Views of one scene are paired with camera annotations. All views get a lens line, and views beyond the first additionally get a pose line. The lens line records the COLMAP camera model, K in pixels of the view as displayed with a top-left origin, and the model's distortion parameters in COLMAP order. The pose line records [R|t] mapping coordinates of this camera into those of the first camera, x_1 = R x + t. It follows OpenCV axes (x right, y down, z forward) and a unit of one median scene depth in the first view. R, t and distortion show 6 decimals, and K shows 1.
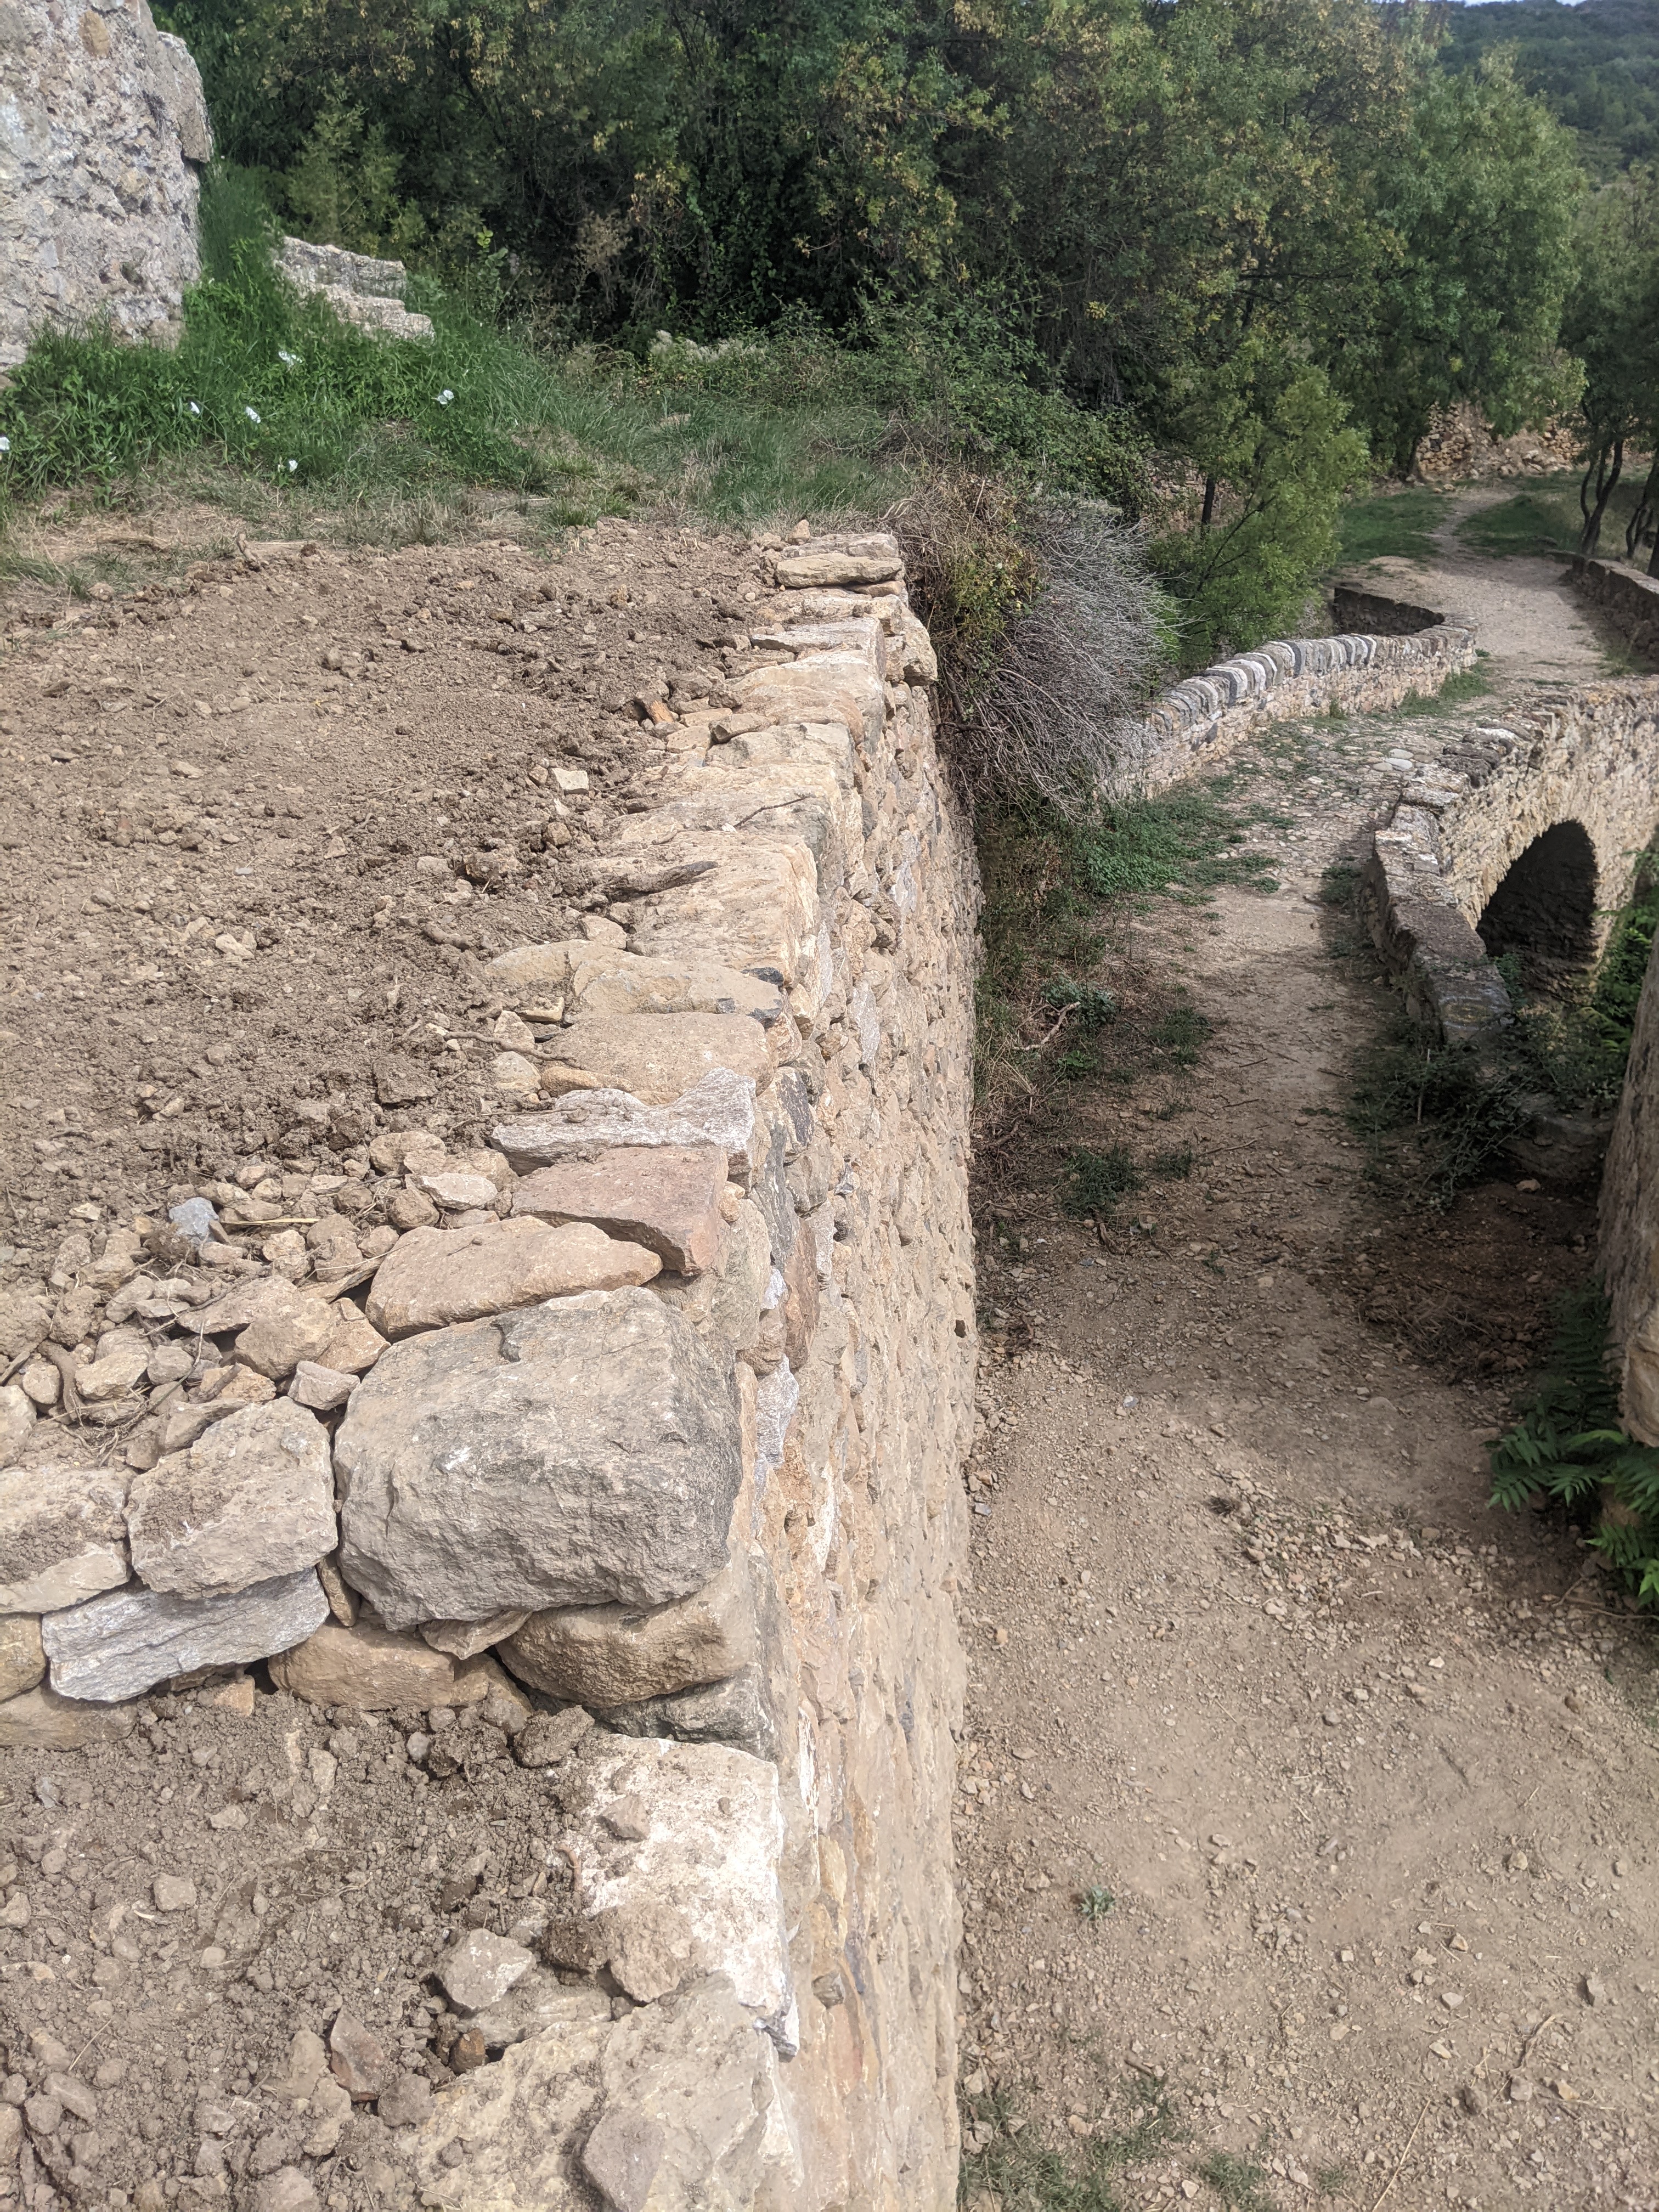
lens RADIAL K [[1833.9, 0, 830.2], [0, 1833.9, 1102.5], [0, 0, 1]] dist [-0.002841, -0.000812]
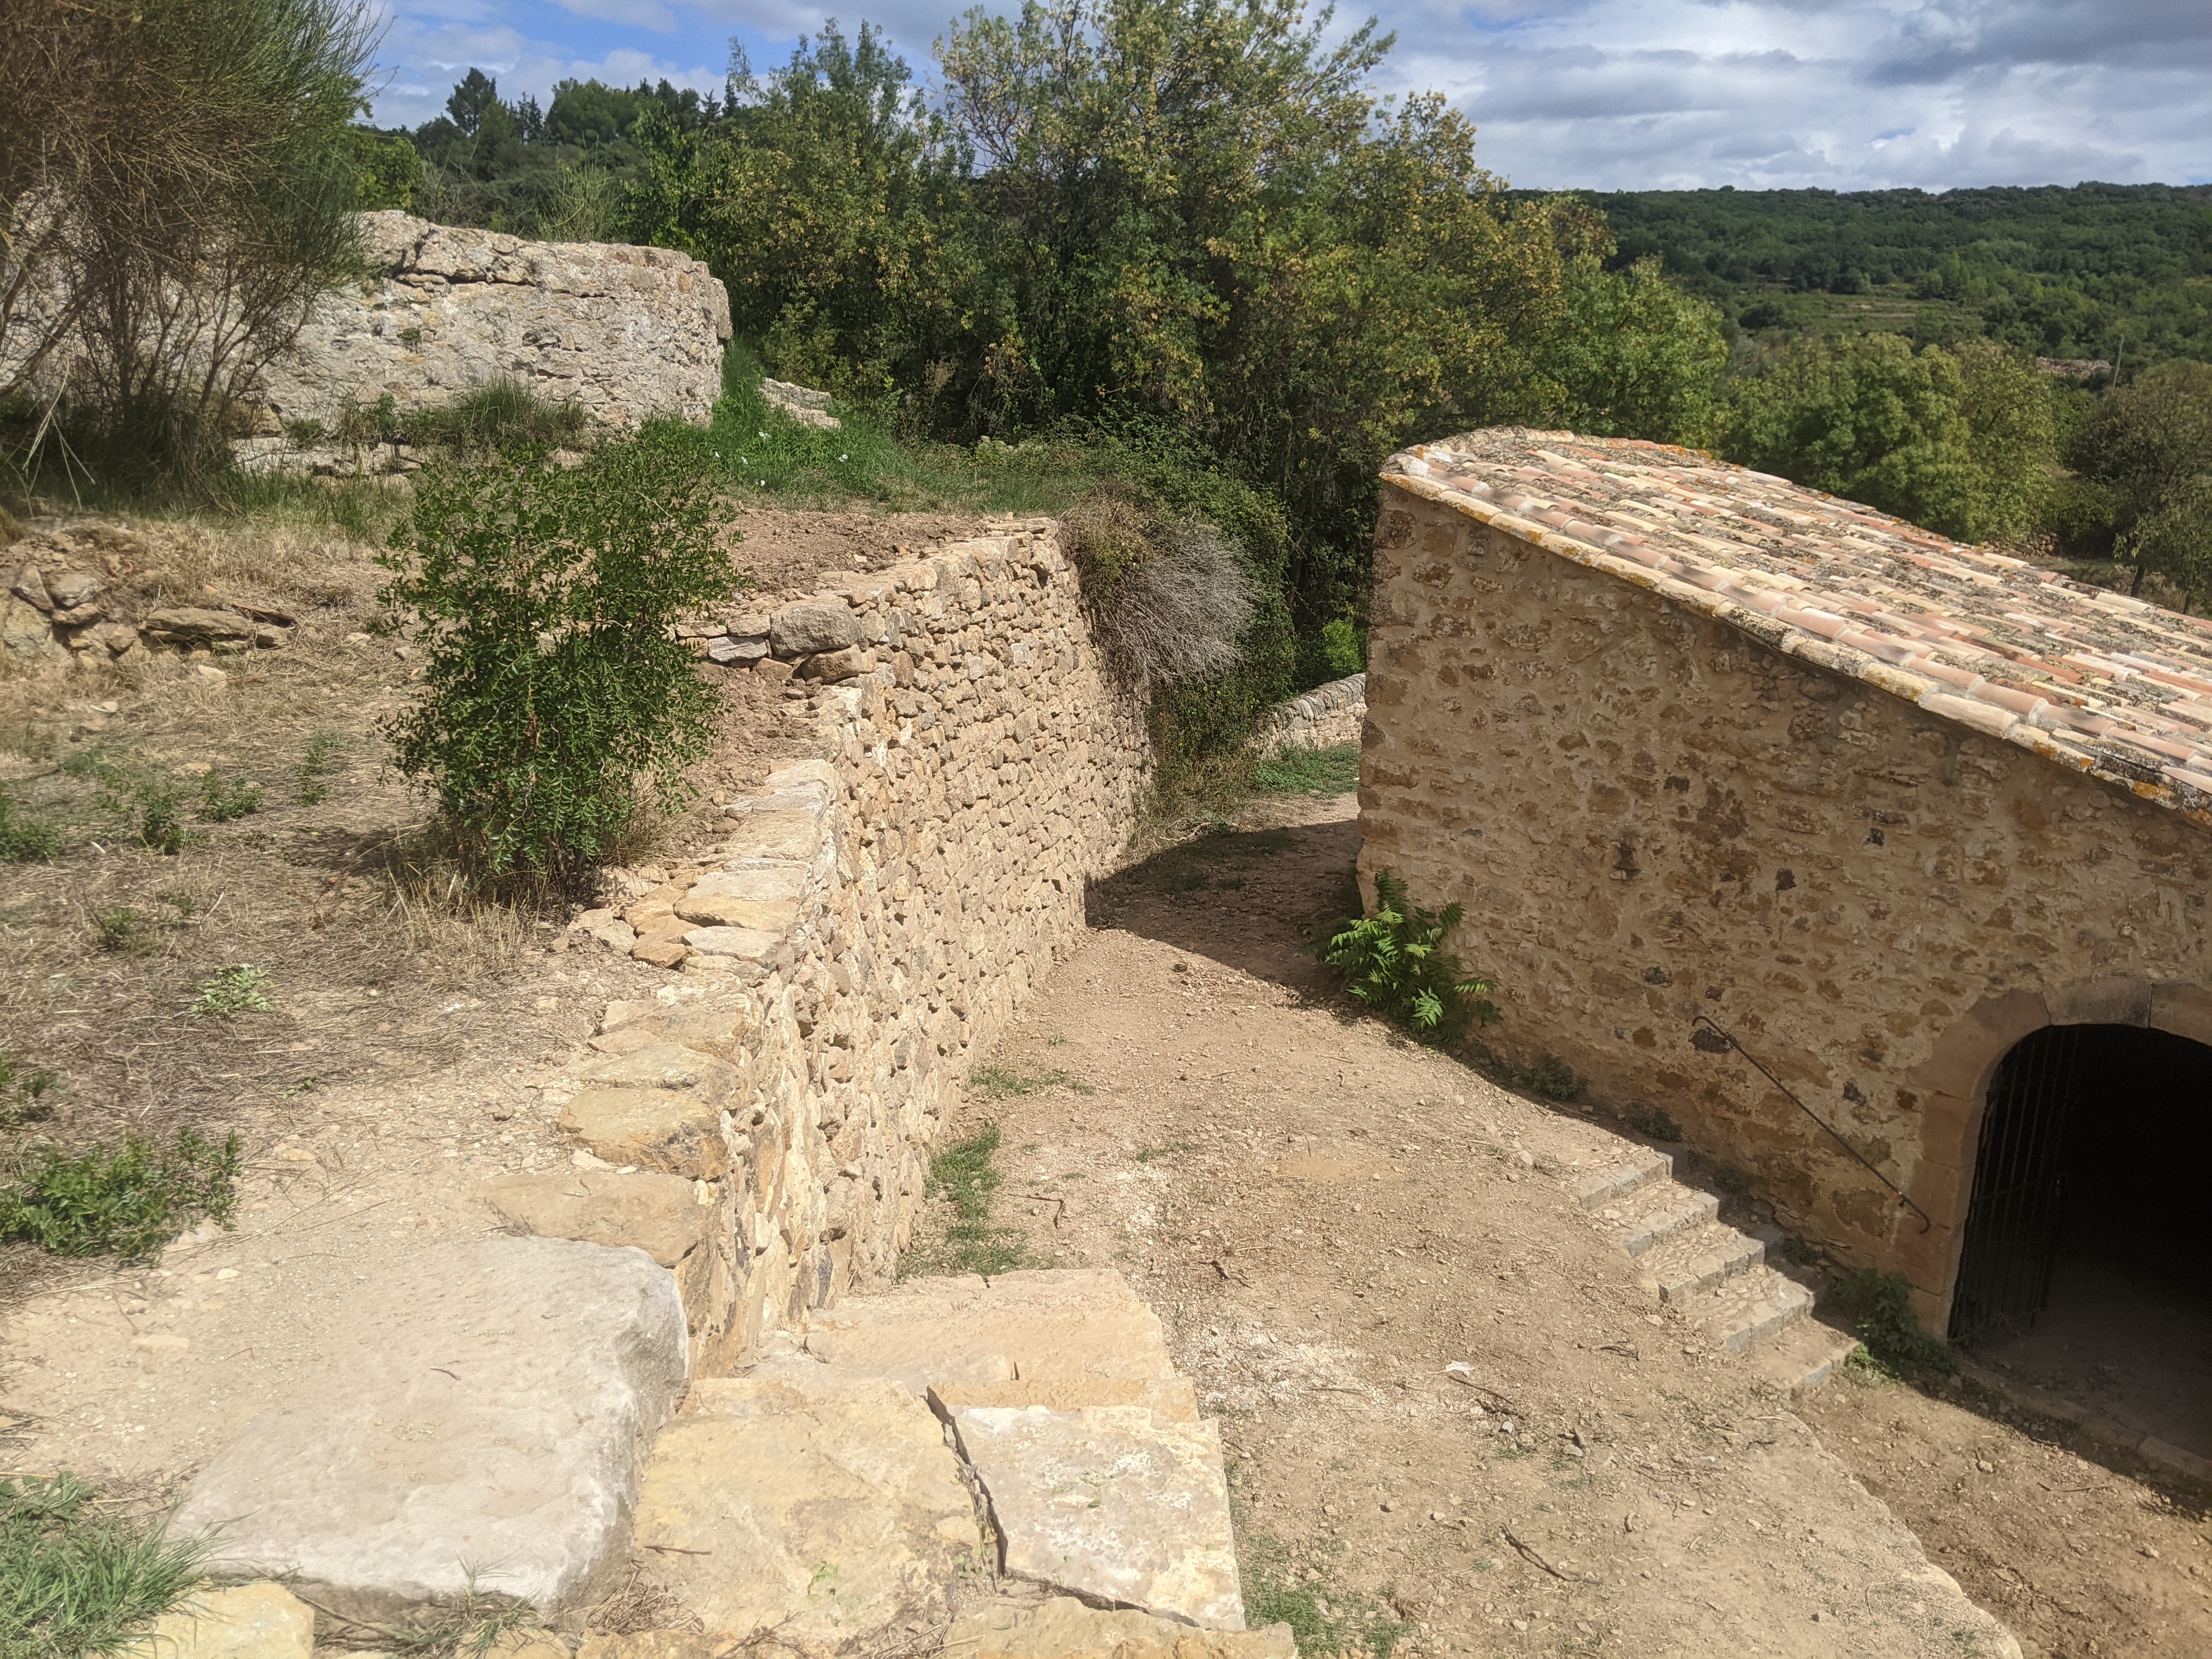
lens RADIAL K [[1723.5, 0, 1102.6], [0, 1723.5, 843.5], [0, 0, 1]] dist [0.078933, -0.139996]
pose [[0.997510, 0.029704, -0.063958, 0.190208], [-0.040889, 0.982563, -0.181379, 0.332235], [0.057455, 0.183543, 0.981331, -0.692523]]
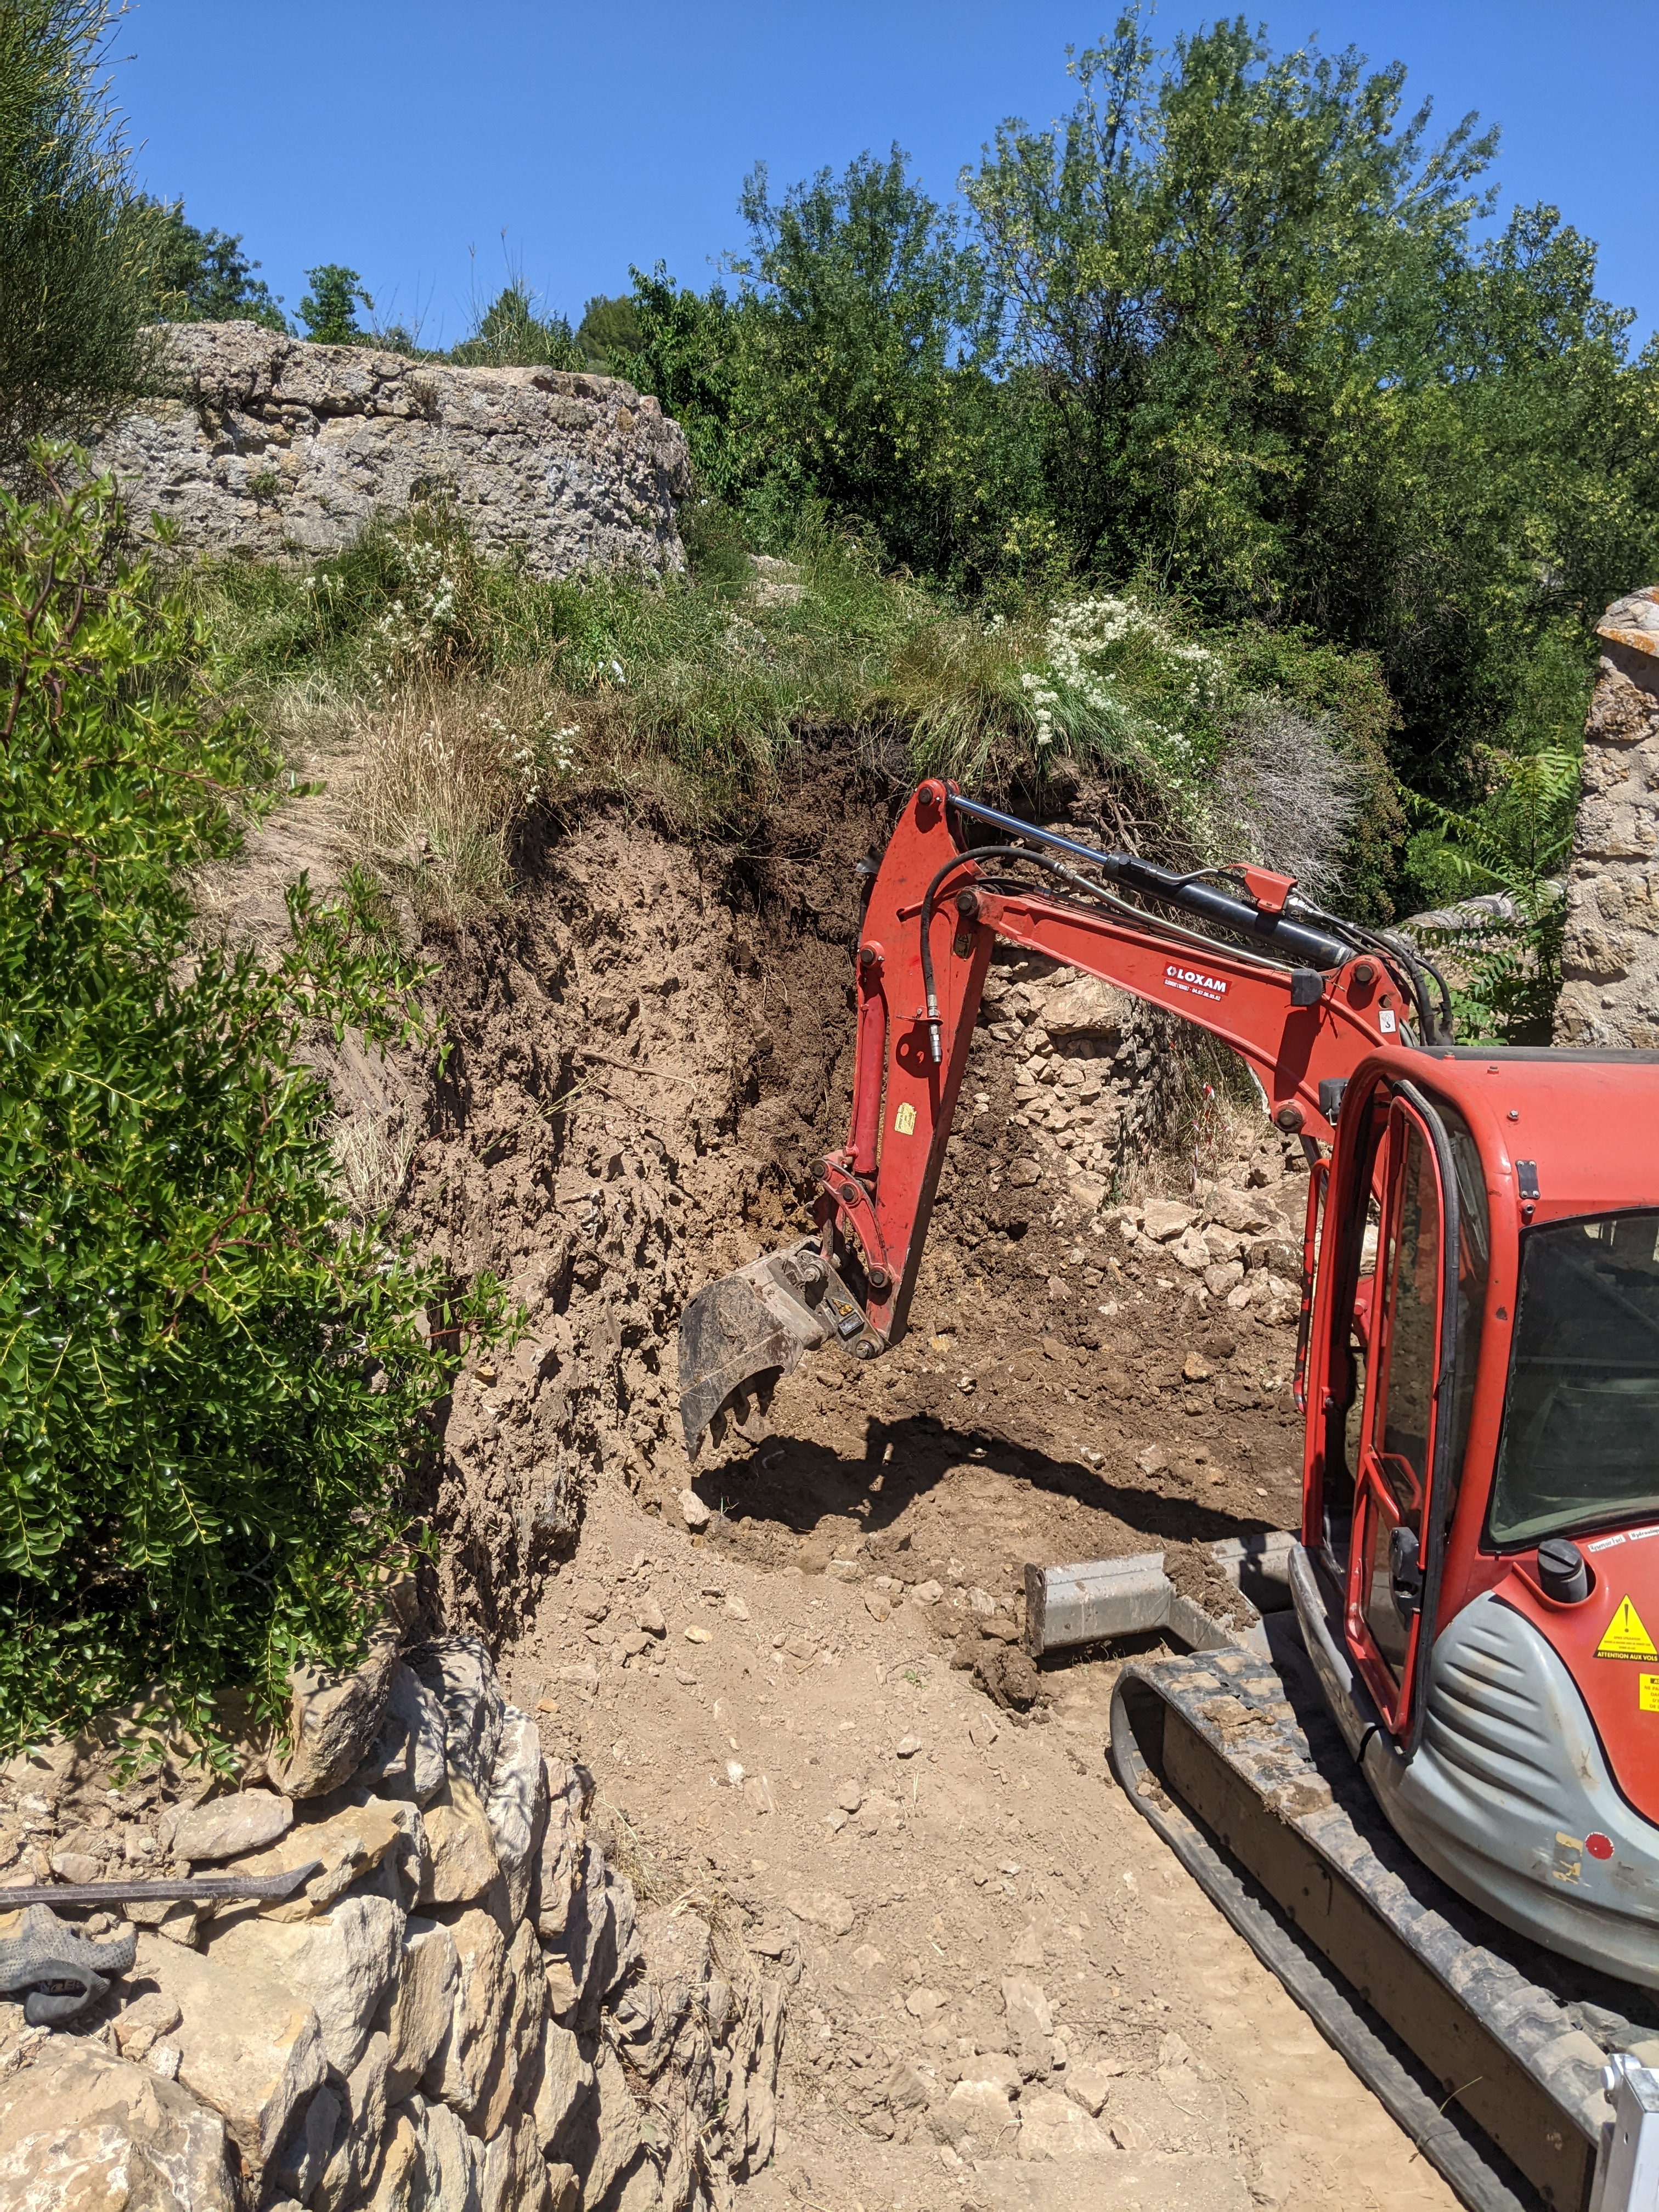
lens RADIAL K [[1723.5, 0, 829.5], [0, 1723.5, 1106.0], [0, 0, 1]] dist [0.078933, -0.139996]
pose [[0.973154, 0.053902, -0.223754, 0.139488], [-0.087548, 0.985801, -0.143287, 0.201896], [0.212854, 0.159029, 0.964055, -0.322072]]
